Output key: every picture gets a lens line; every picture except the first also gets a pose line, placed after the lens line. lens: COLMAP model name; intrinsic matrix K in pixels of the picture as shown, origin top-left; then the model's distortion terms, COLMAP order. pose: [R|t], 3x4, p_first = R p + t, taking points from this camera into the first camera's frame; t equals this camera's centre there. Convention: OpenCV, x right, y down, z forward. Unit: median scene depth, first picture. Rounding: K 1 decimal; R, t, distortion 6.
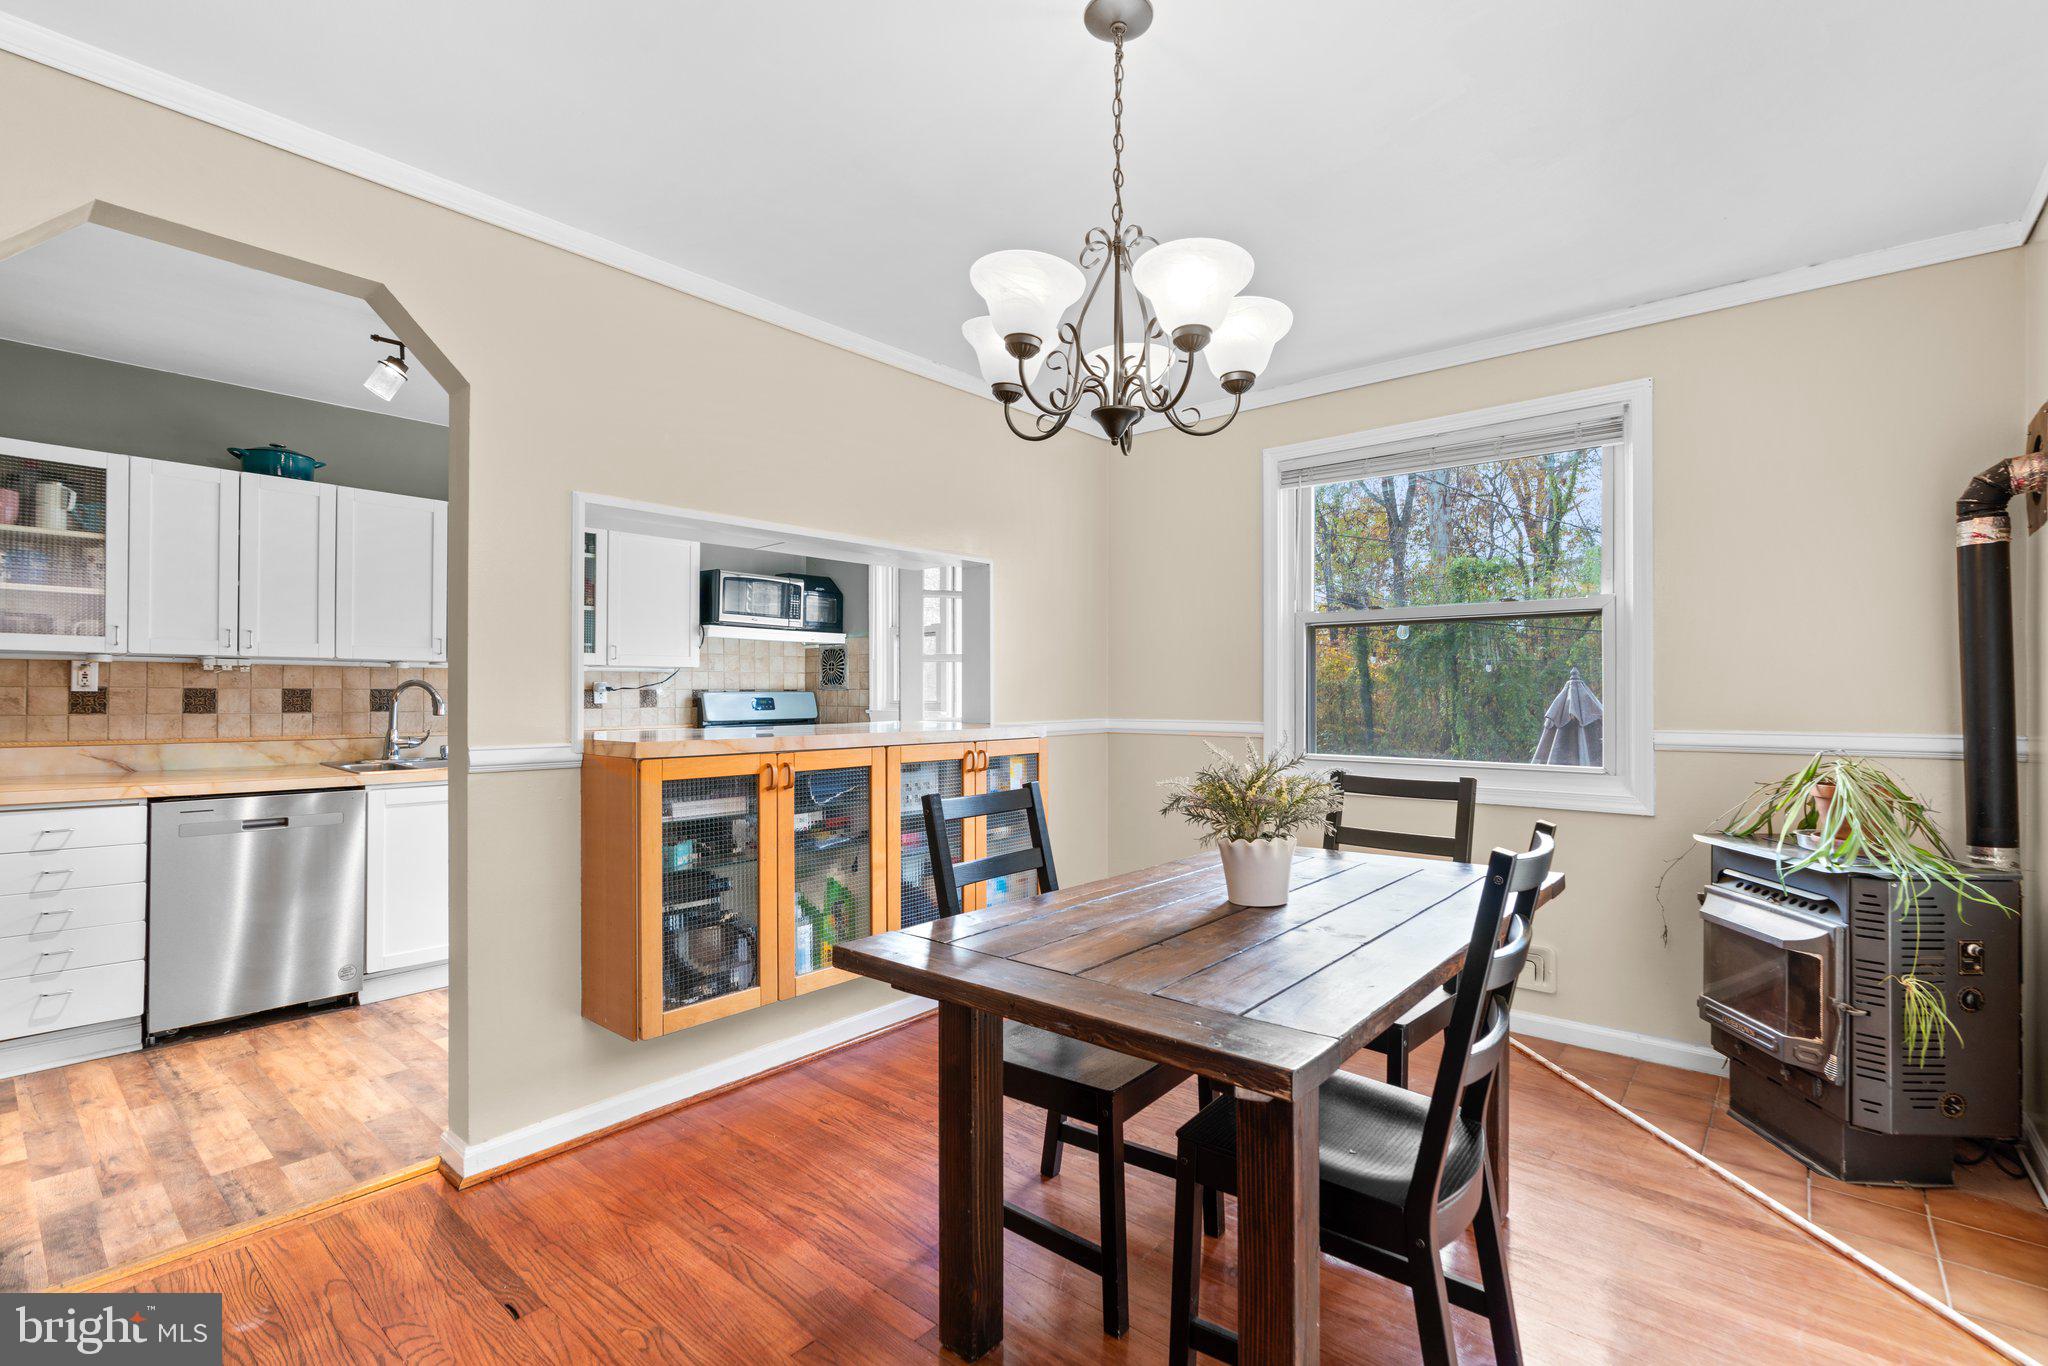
lens RADIAL K [[922.6, 0, 1027.3], [0, 922.6, 690.8], [0, 0, 1]] dist [-0.017439, 0.007144]
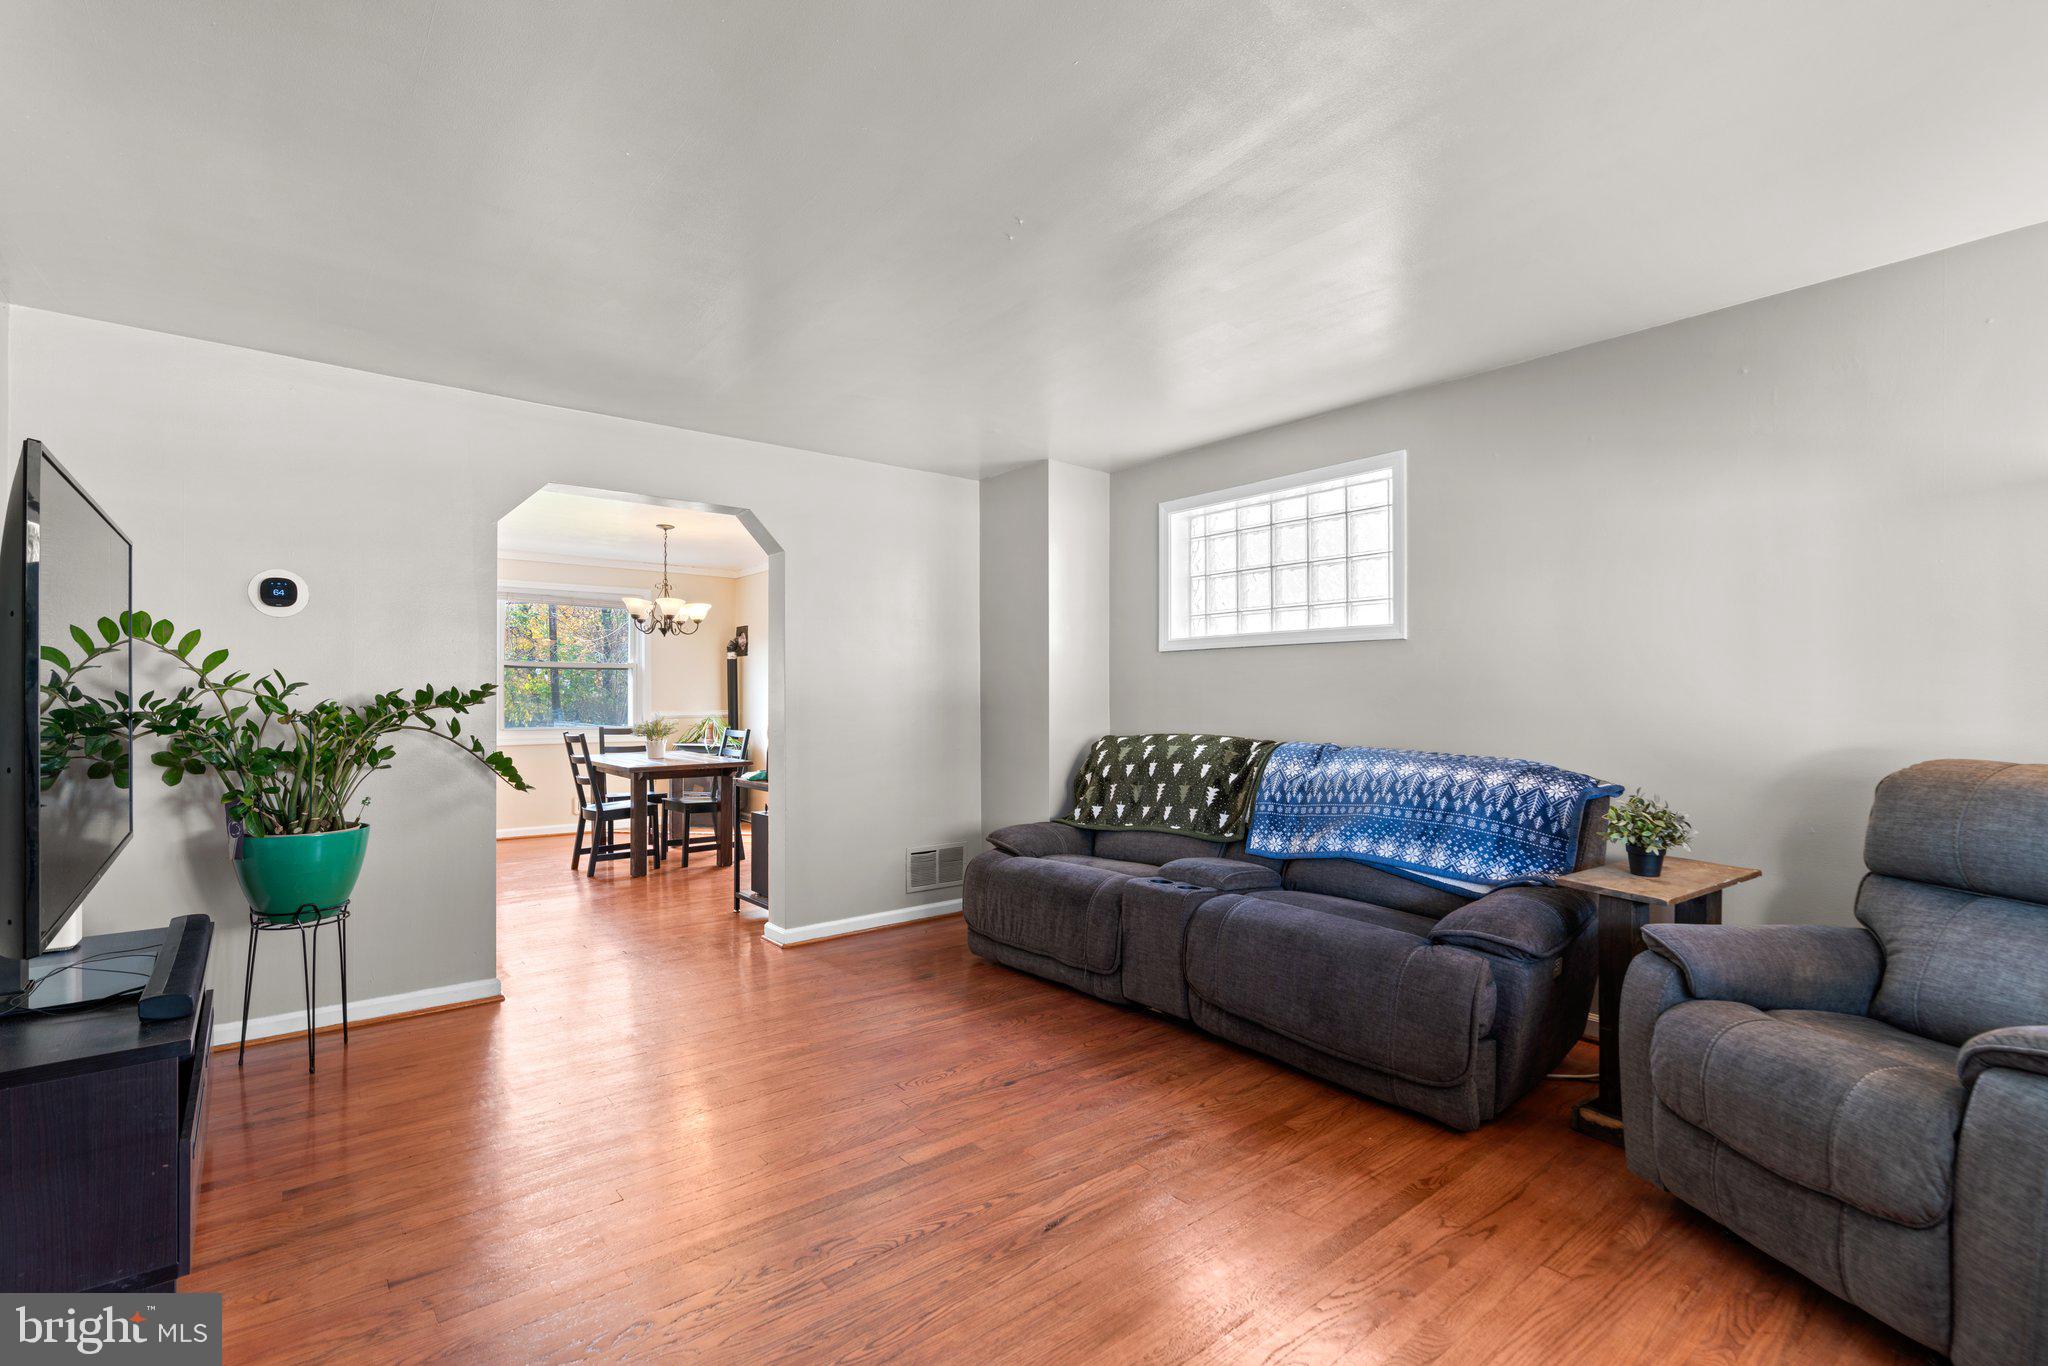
lens RADIAL K [[922.6, 0, 1028.9], [0, 922.6, 695.0], [0, 0, 1]] dist [-0.017439, 0.007144]
pose [[0.170716, 0.002643, 0.985317, -1.667812], [-0.002984, 0.999993, -0.002166, -0.006118], [-0.985316, -0.002570, 0.170723, -0.571999]]
